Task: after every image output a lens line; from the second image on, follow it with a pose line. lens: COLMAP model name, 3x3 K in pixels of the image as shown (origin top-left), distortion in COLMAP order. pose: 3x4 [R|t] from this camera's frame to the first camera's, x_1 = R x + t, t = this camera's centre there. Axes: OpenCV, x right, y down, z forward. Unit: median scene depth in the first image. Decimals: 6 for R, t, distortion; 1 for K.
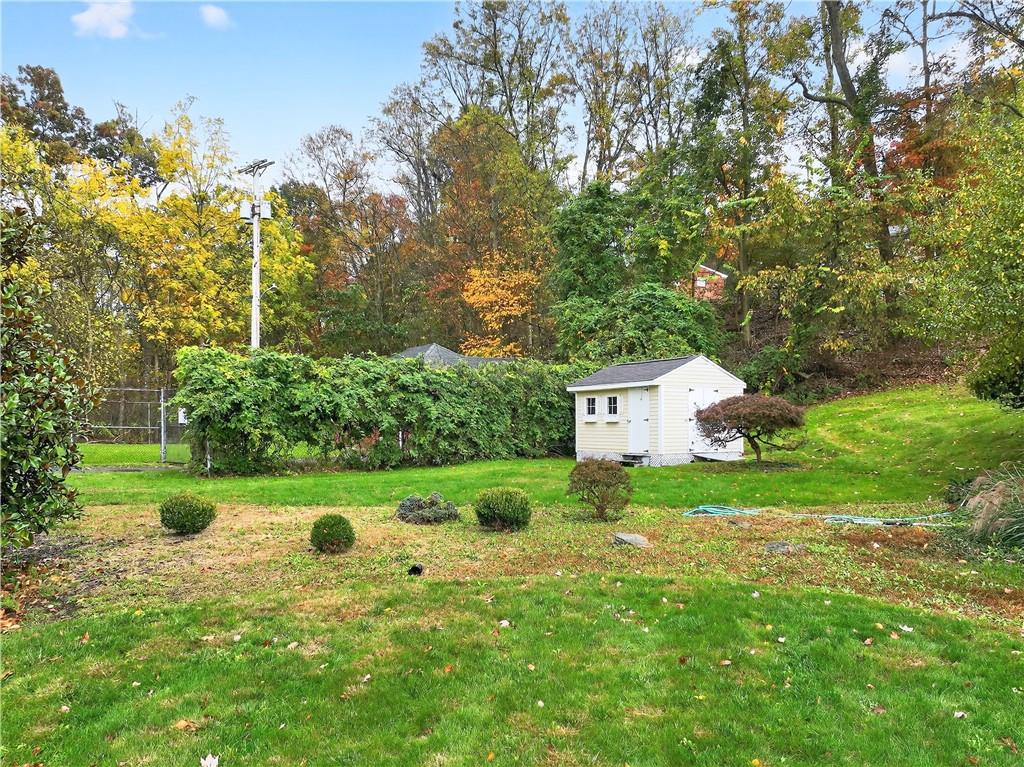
lens RADIAL K [[716.3, 0, 512.0], [0, 716.3, 383.5], [0, 0, 1]] dist [0.002982, 0.004417]
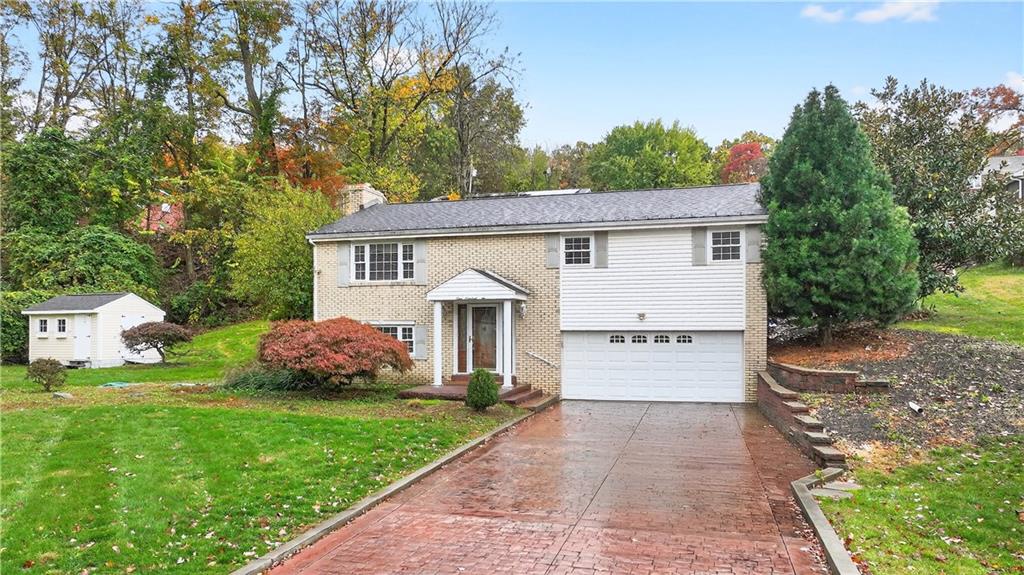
lens RADIAL K [[753.8, 0, 512.1], [0, 753.8, 336.0], [0, 0, 1]] dist [0.008243, 0.008260]
pose [[0.789283, 0.004887, 0.614011, -0.056846], [-0.038466, 0.998398, 0.041499, -0.035380], [-0.612824, -0.056373, 0.788206, -0.554898]]
